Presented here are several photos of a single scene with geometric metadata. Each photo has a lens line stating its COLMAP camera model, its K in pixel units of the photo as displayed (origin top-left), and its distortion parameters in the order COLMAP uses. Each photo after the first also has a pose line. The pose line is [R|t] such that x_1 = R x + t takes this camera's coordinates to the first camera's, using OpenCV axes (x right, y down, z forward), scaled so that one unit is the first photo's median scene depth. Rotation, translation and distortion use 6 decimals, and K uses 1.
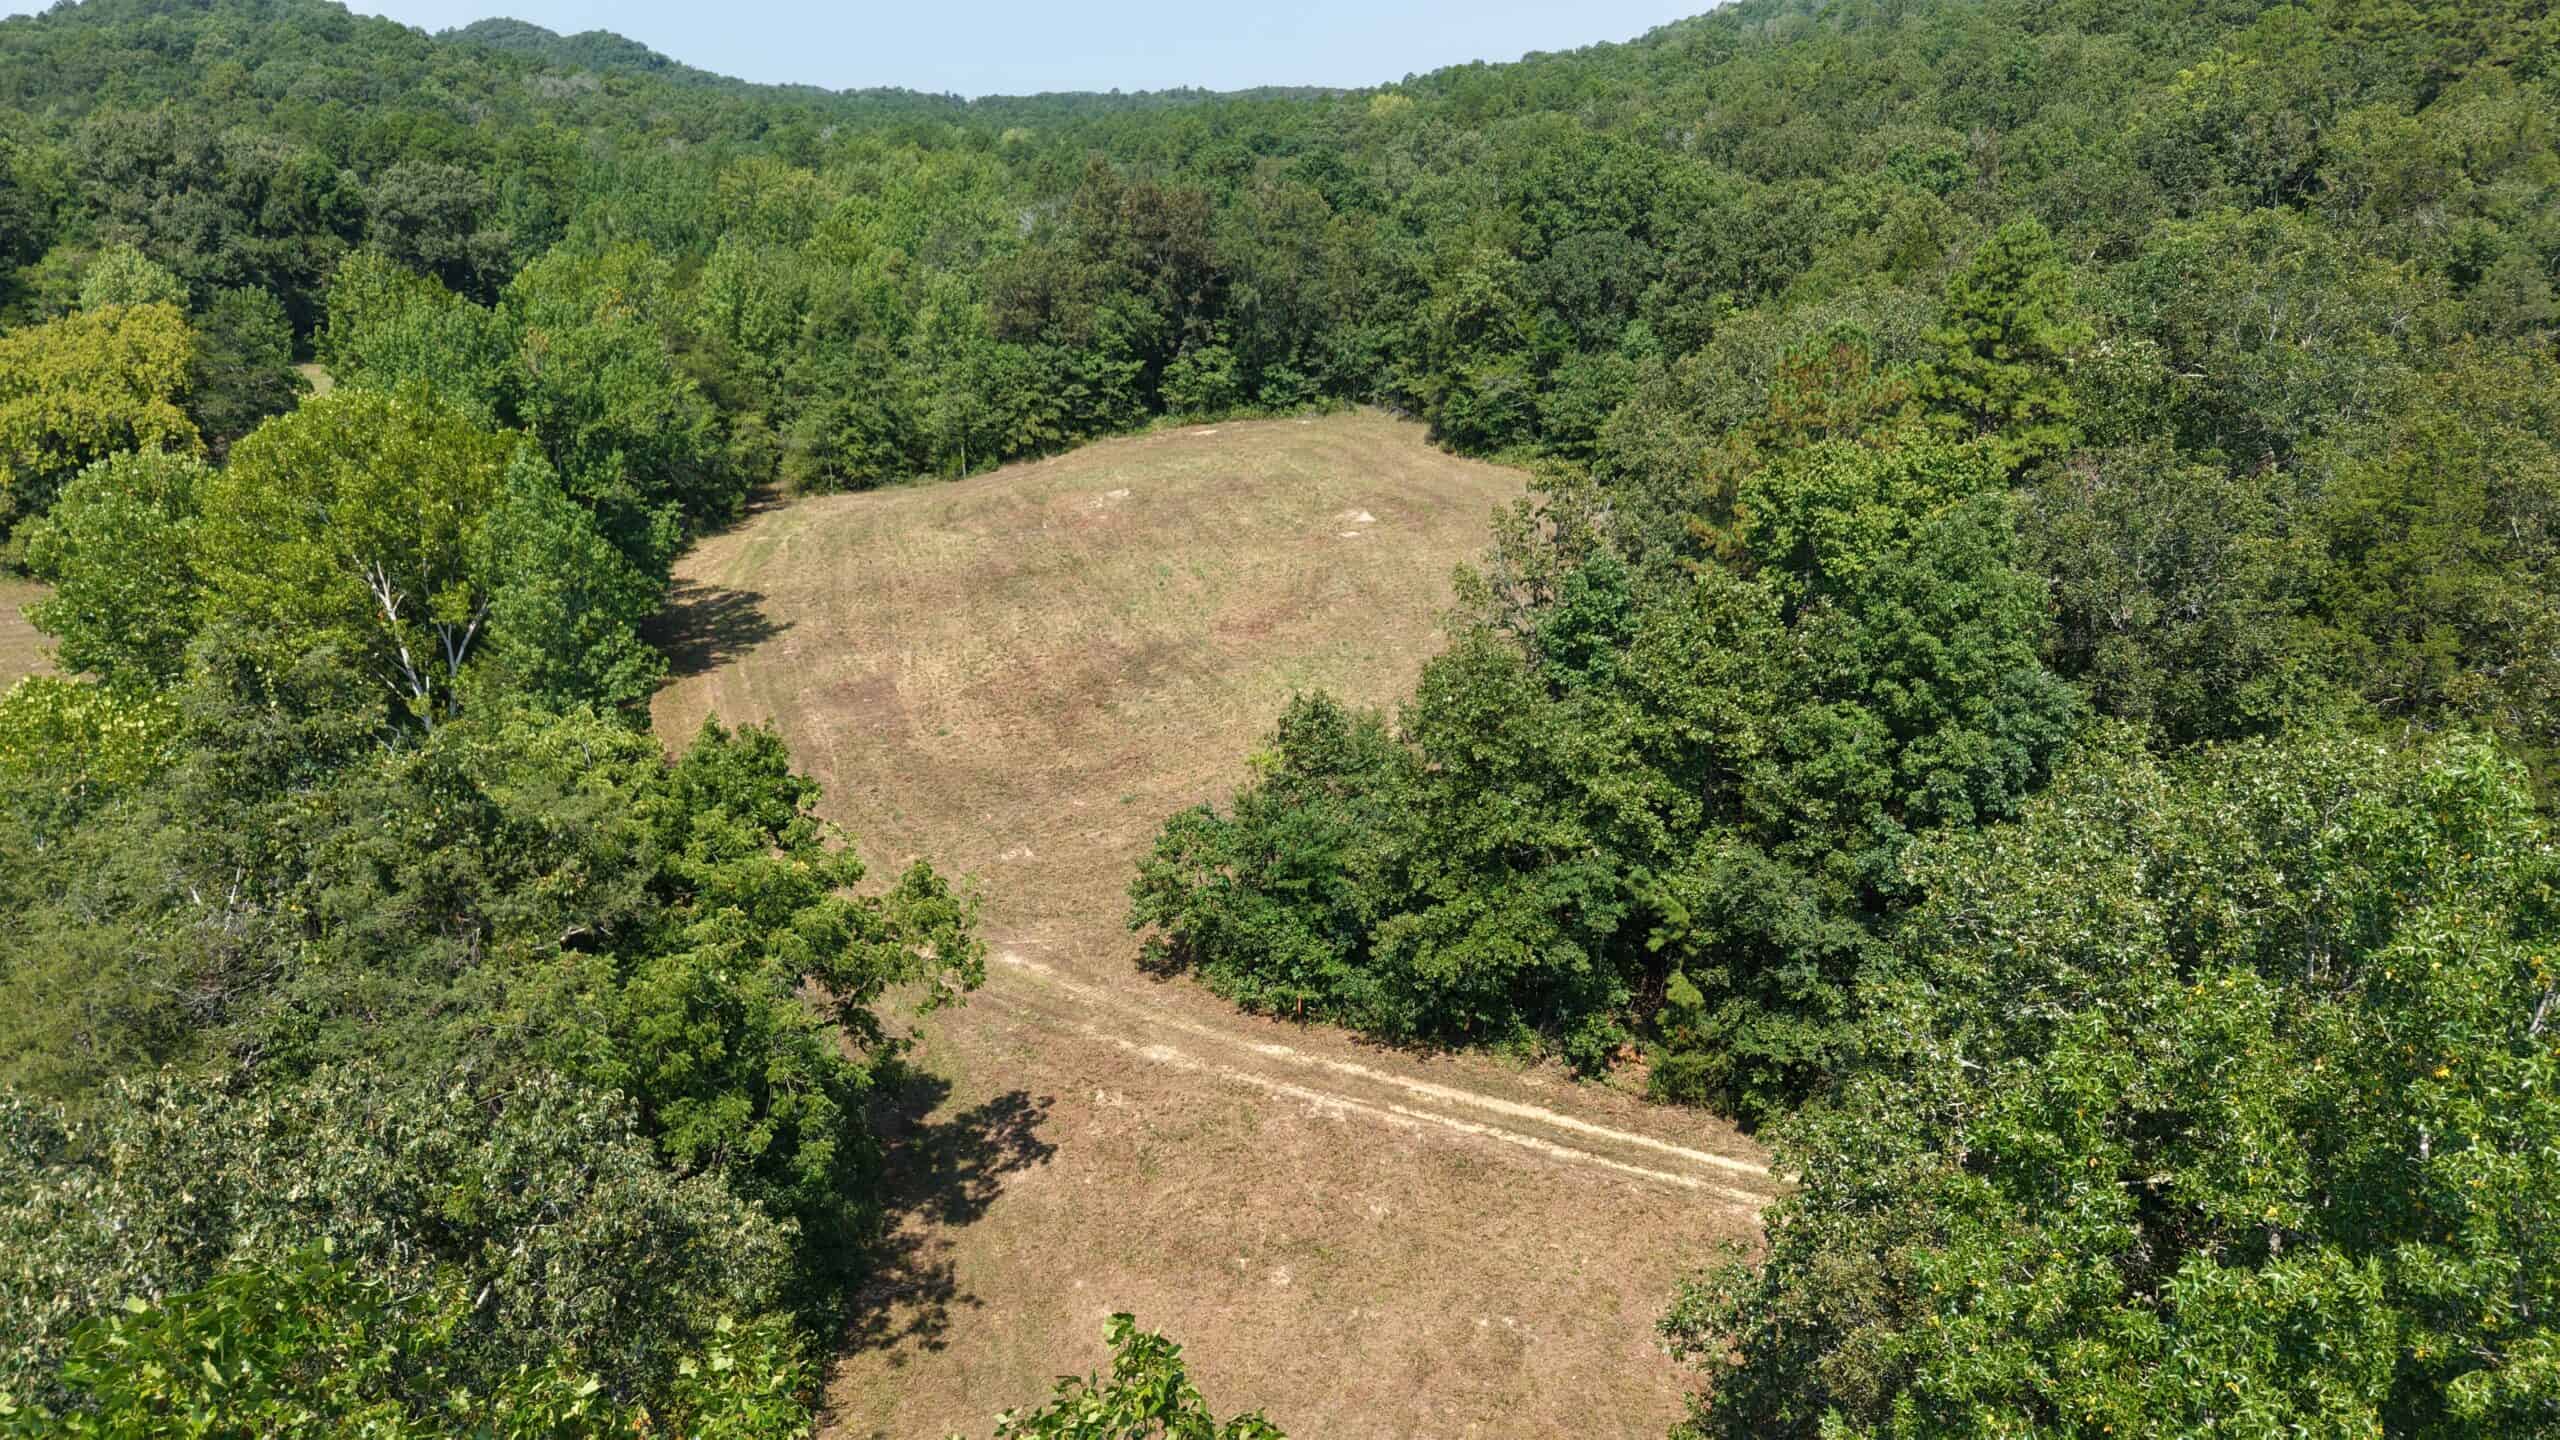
lens RADIAL K [[1705.5, 0, 1272.7], [0, 1705.5, 725.4], [0, 0, 1]] dist [0.023305, -0.013460]
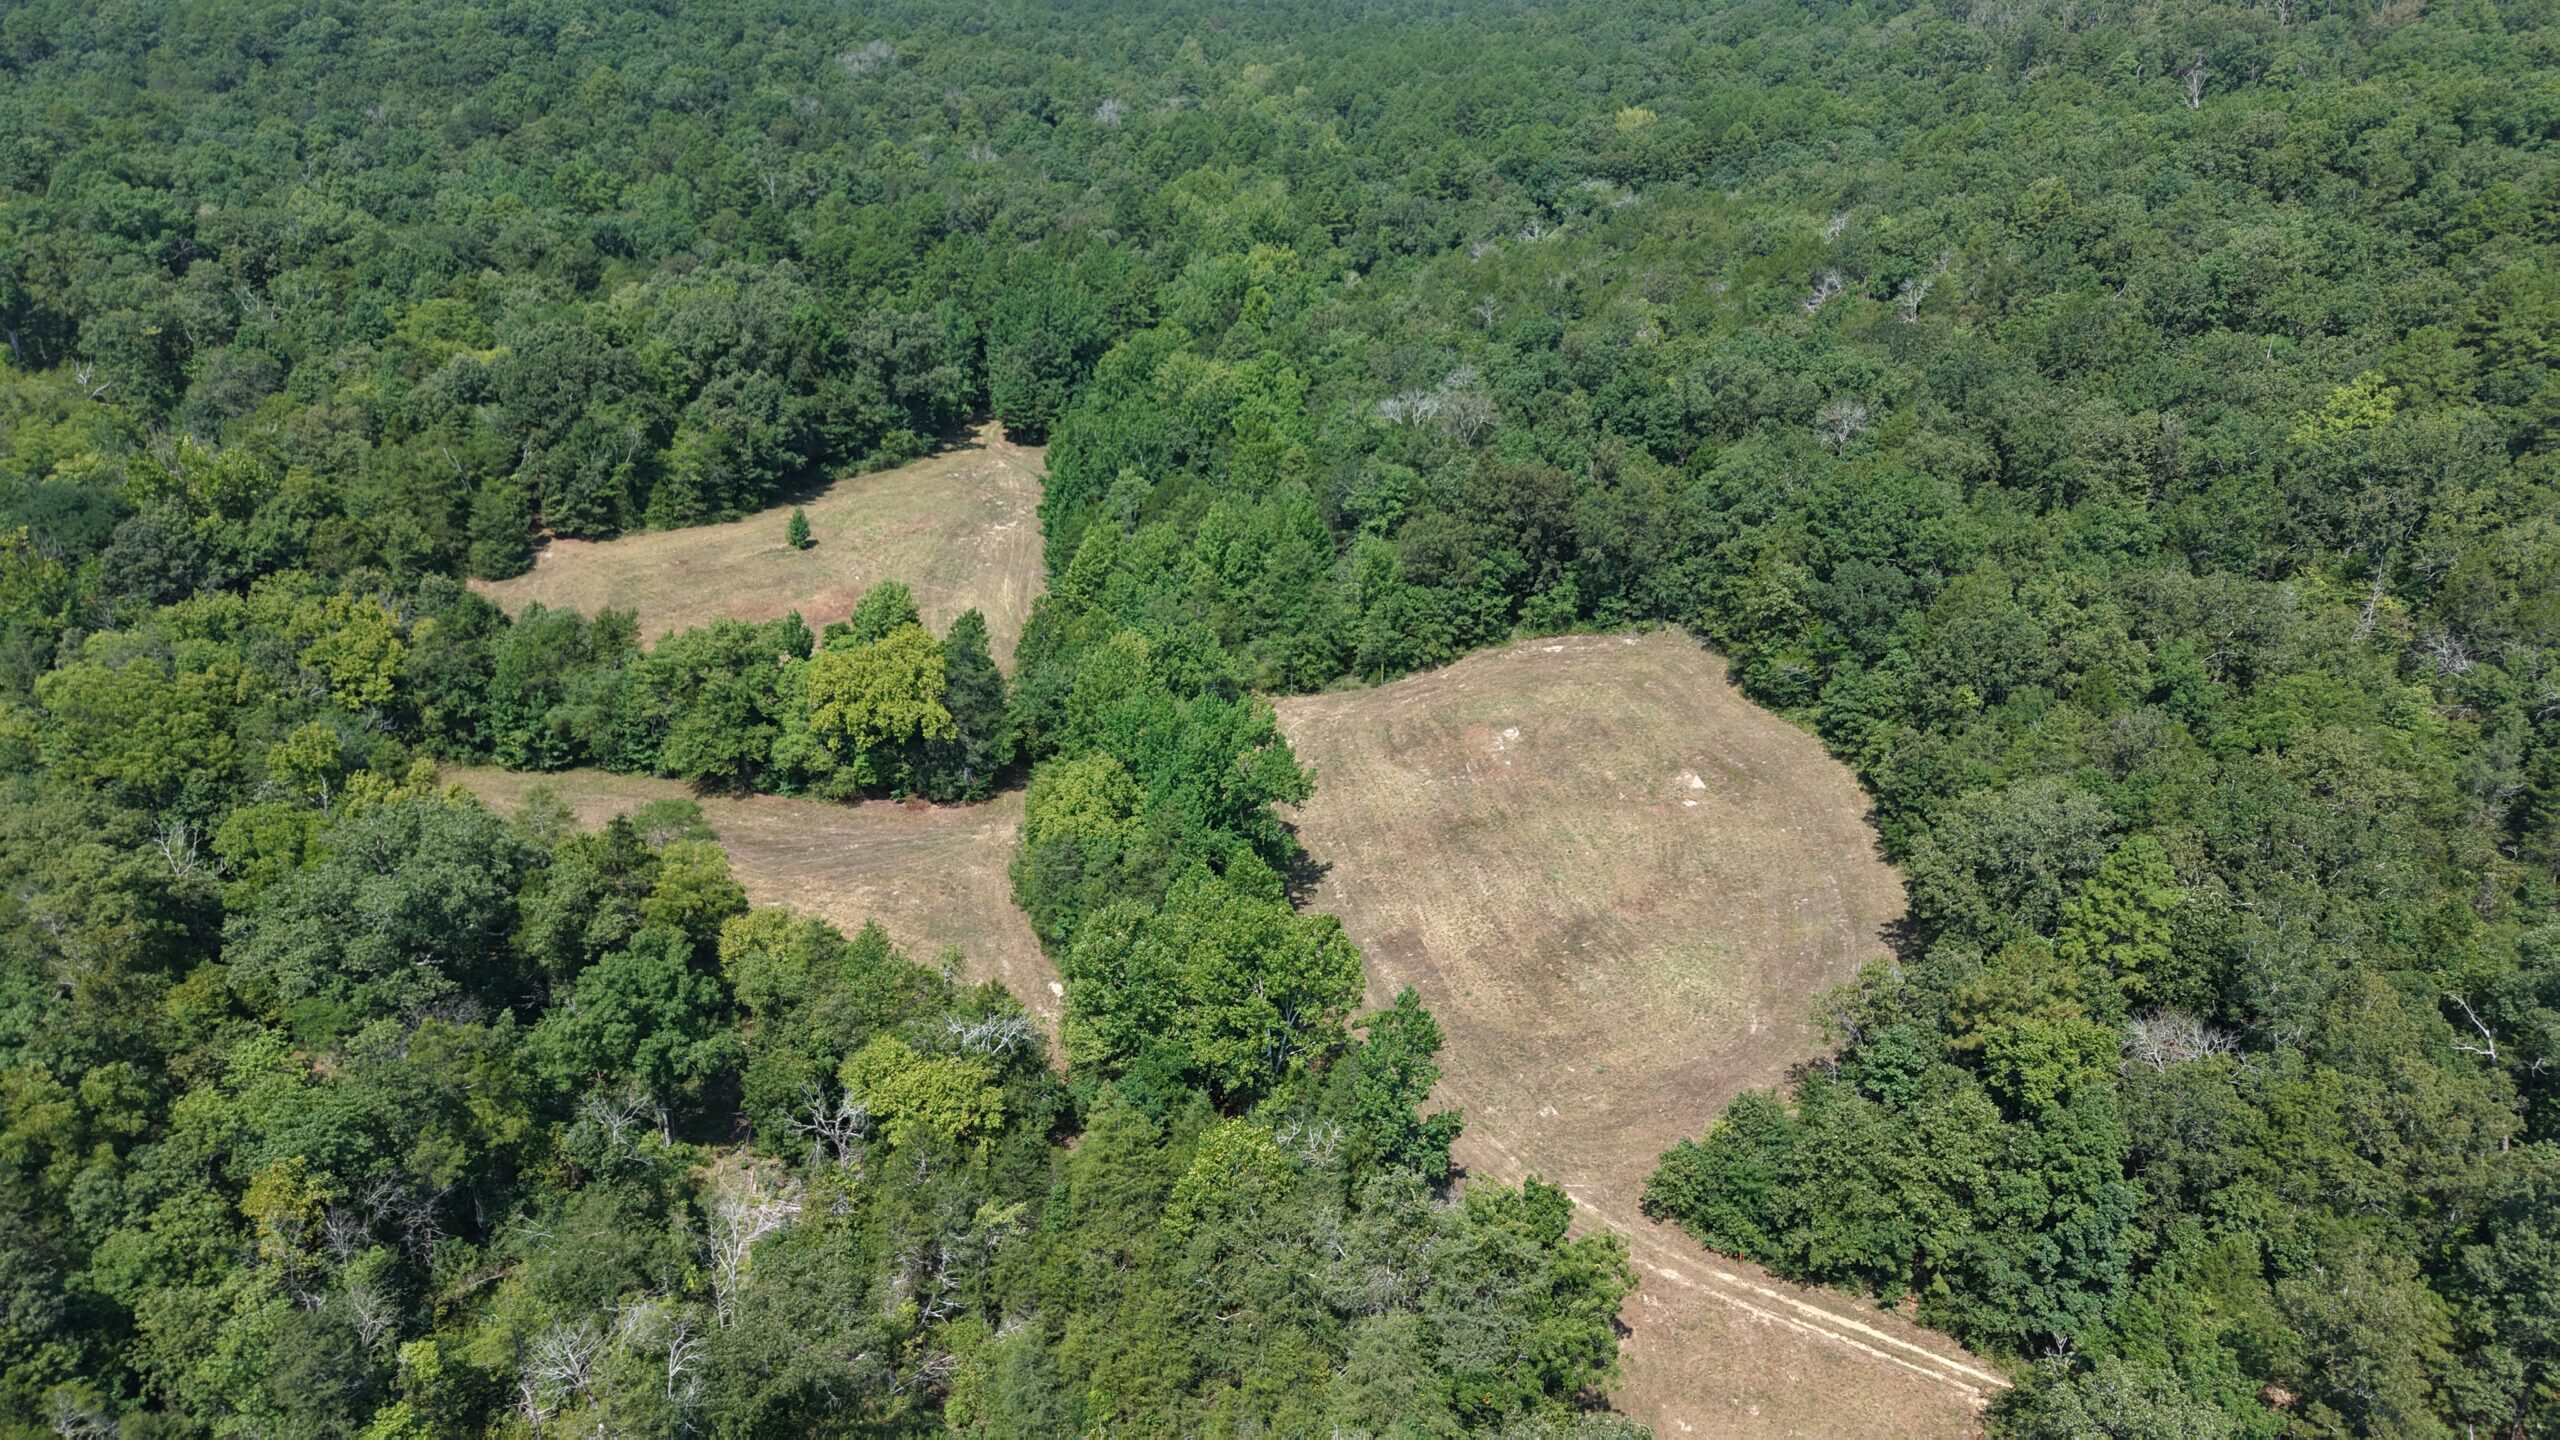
lens RADIAL K [[1705.5, 0, 1290.1], [0, 1705.5, 712.3], [0, 0, 1]] dist [0.023305, -0.013460]
pose [[0.995898, 0.044212, -0.078946, -0.329472], [-0.037408, 0.995621, 0.085676, -0.541989], [0.082389, -0.082371, 0.993190, -0.866847]]
